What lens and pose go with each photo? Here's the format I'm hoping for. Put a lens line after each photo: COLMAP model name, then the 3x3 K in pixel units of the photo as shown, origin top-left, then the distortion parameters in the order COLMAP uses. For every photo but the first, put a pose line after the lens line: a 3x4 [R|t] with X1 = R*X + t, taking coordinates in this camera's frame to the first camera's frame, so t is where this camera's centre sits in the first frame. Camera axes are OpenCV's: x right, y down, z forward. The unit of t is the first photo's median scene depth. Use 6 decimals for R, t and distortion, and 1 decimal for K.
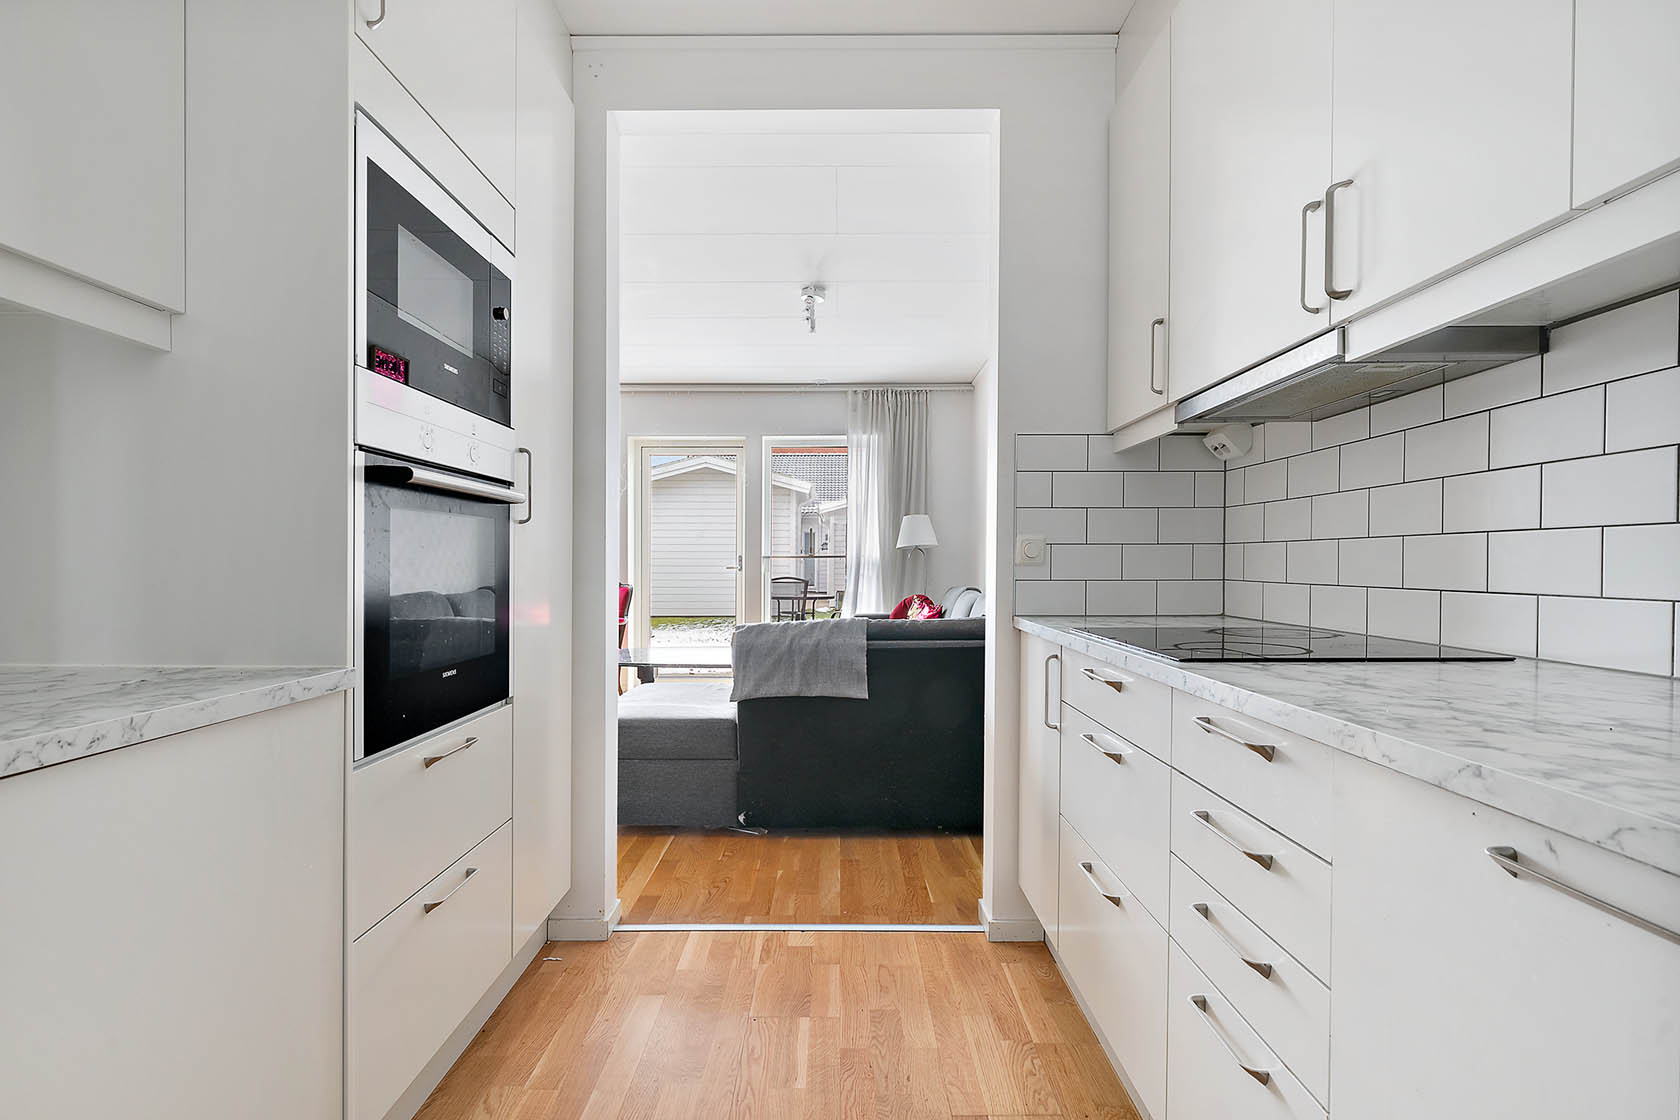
lens RADIAL K [[776.8, 0, 728.8], [0, 776.8, 563.6], [0, 0, 1]] dist [-0.002588, -0.000225]
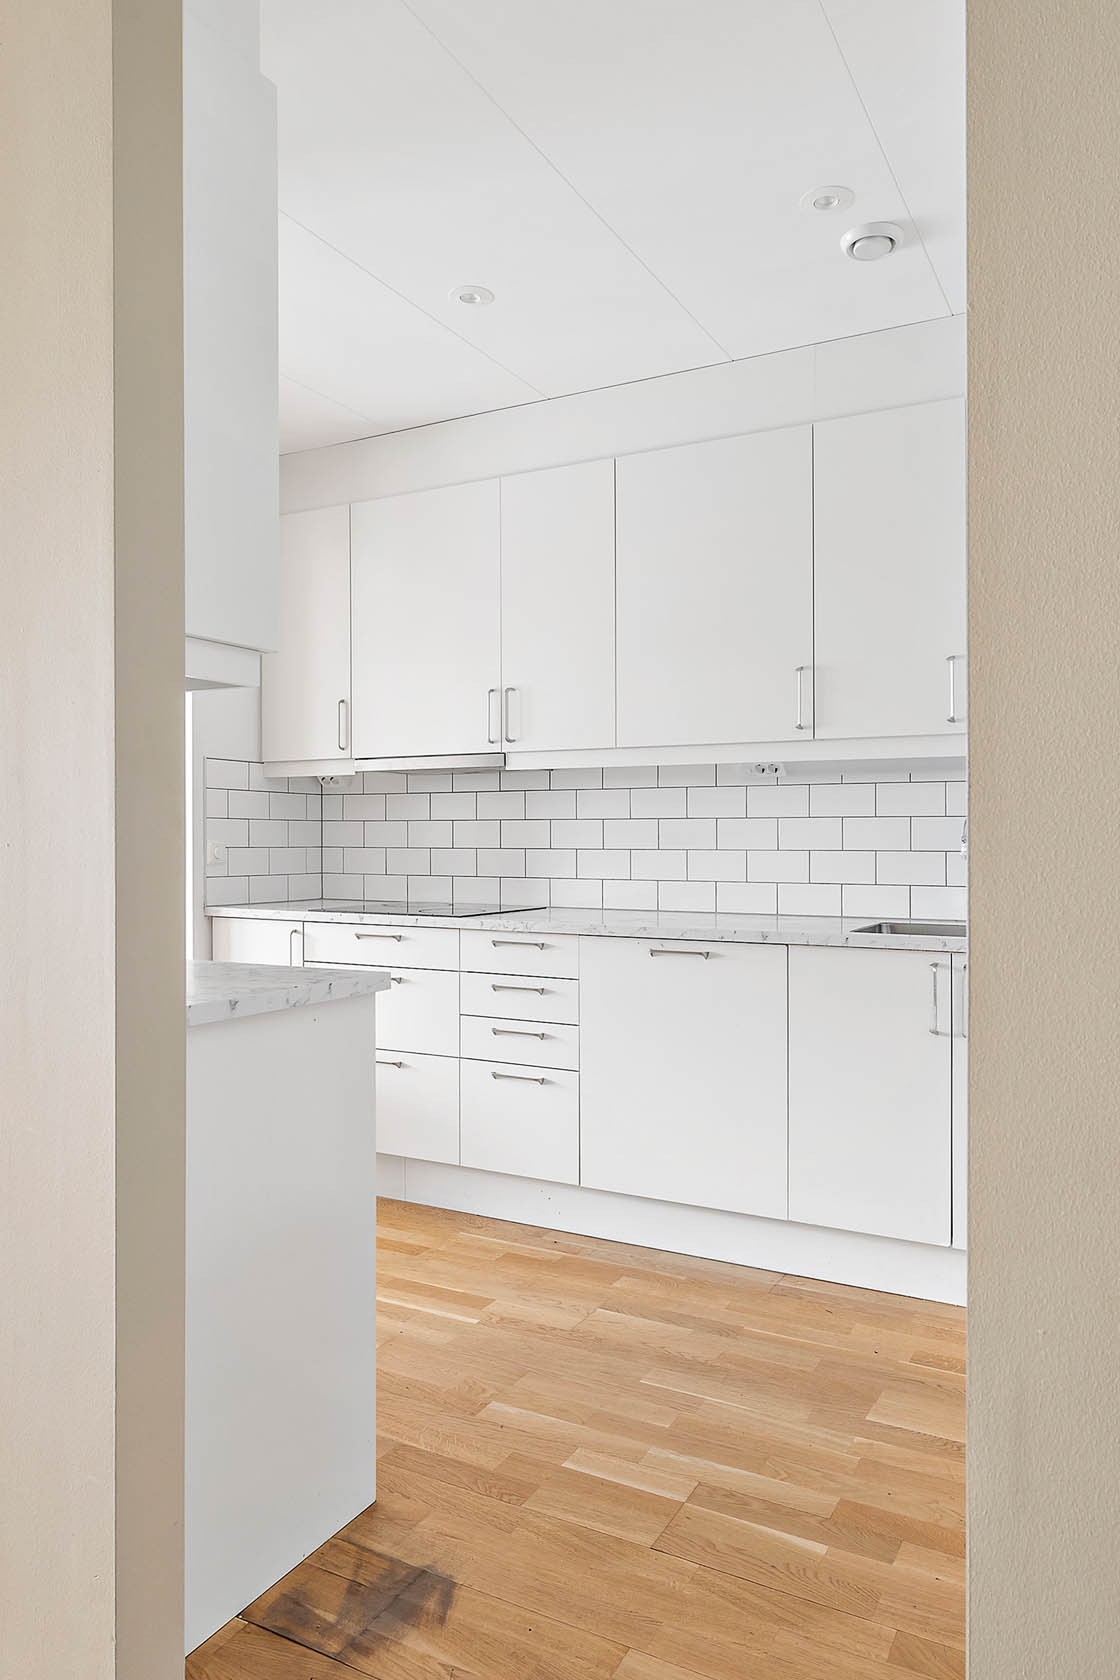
lens RADIAL K [[1110.2, 0, 322.0], [0, 1110.2, 832.0], [0, 0, 1]] dist [0.002356, -0.000365]
pose [[0.621809, 0.005650, 0.783148, -1.088821], [0.006409, 0.999904, -0.012302, -0.033518], [-0.783143, 0.012668, 0.621713, -0.279082]]
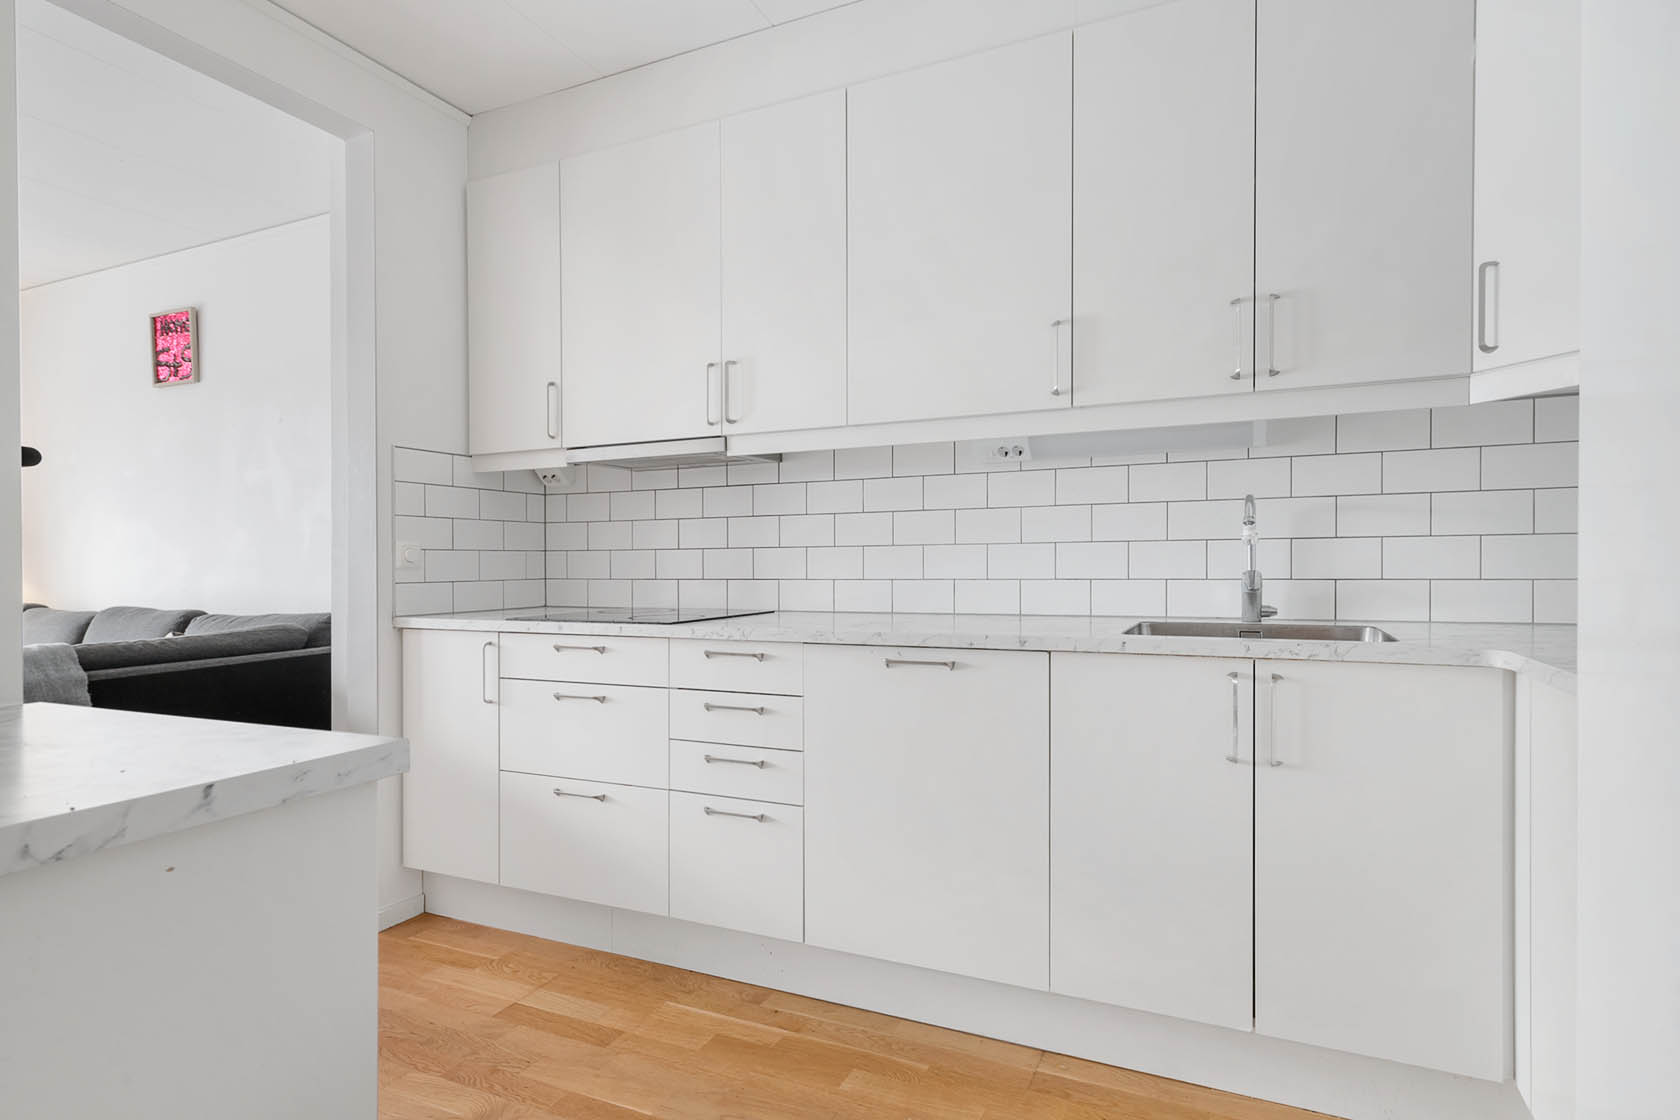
lens RADIAL K [[879.4, 0, 840.0], [0, 879.4, 560.0], [0, 0, 1]] dist [0.000437, -0.000031]
pose [[0.416149, -0.000028, 0.909297, -0.581974], [0.009055, 0.999951, -0.004113, 0.000042], [-0.909252, 0.009945, 0.416128, -0.067595]]
